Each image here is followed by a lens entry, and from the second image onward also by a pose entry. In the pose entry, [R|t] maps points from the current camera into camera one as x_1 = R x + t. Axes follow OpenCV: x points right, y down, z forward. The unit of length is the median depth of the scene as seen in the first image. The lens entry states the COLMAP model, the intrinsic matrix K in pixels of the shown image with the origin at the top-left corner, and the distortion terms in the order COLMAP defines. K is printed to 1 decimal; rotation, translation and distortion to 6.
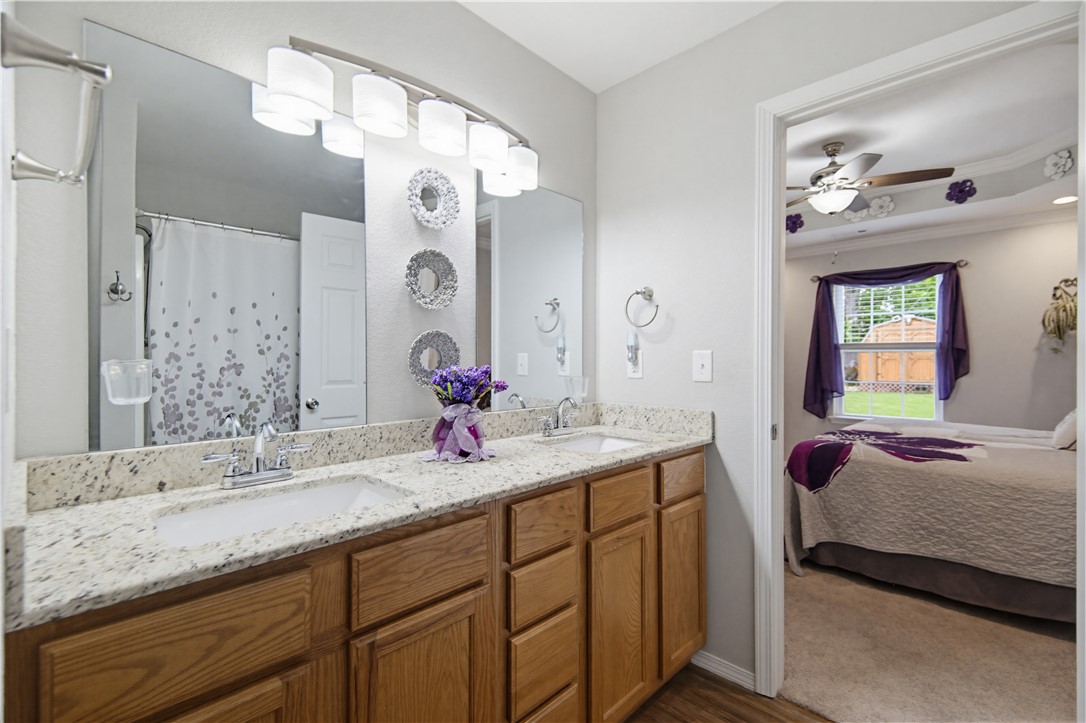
lens RADIAL K [[480.8, 0, 541.0], [0, 480.8, 362.5], [0, 0, 1]] dist [0.020901, -0.006488]
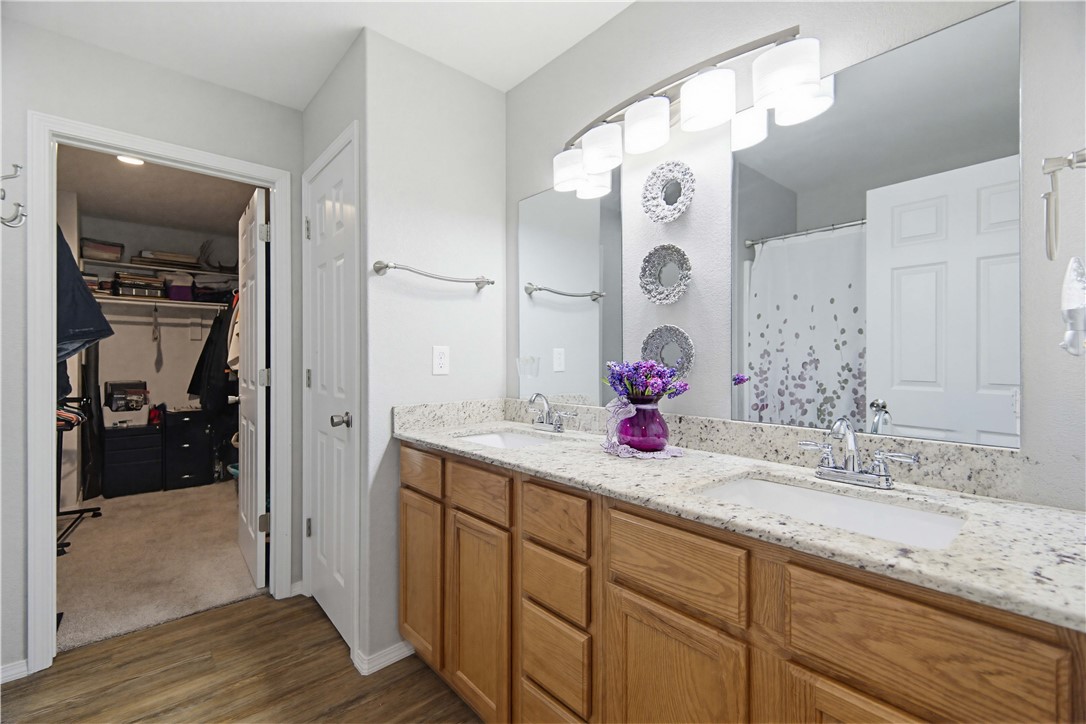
lens RADIAL K [[480.8, 0, 537.0], [0, 480.8, 358.5], [0, 0, 1]] dist [0.020901, -0.006488]
pose [[-0.071660, 0.004413, -0.997419, 0.475972], [-0.001898, 0.999988, 0.004561, -0.001927], [0.997427, 0.002220, -0.071651, 0.487574]]
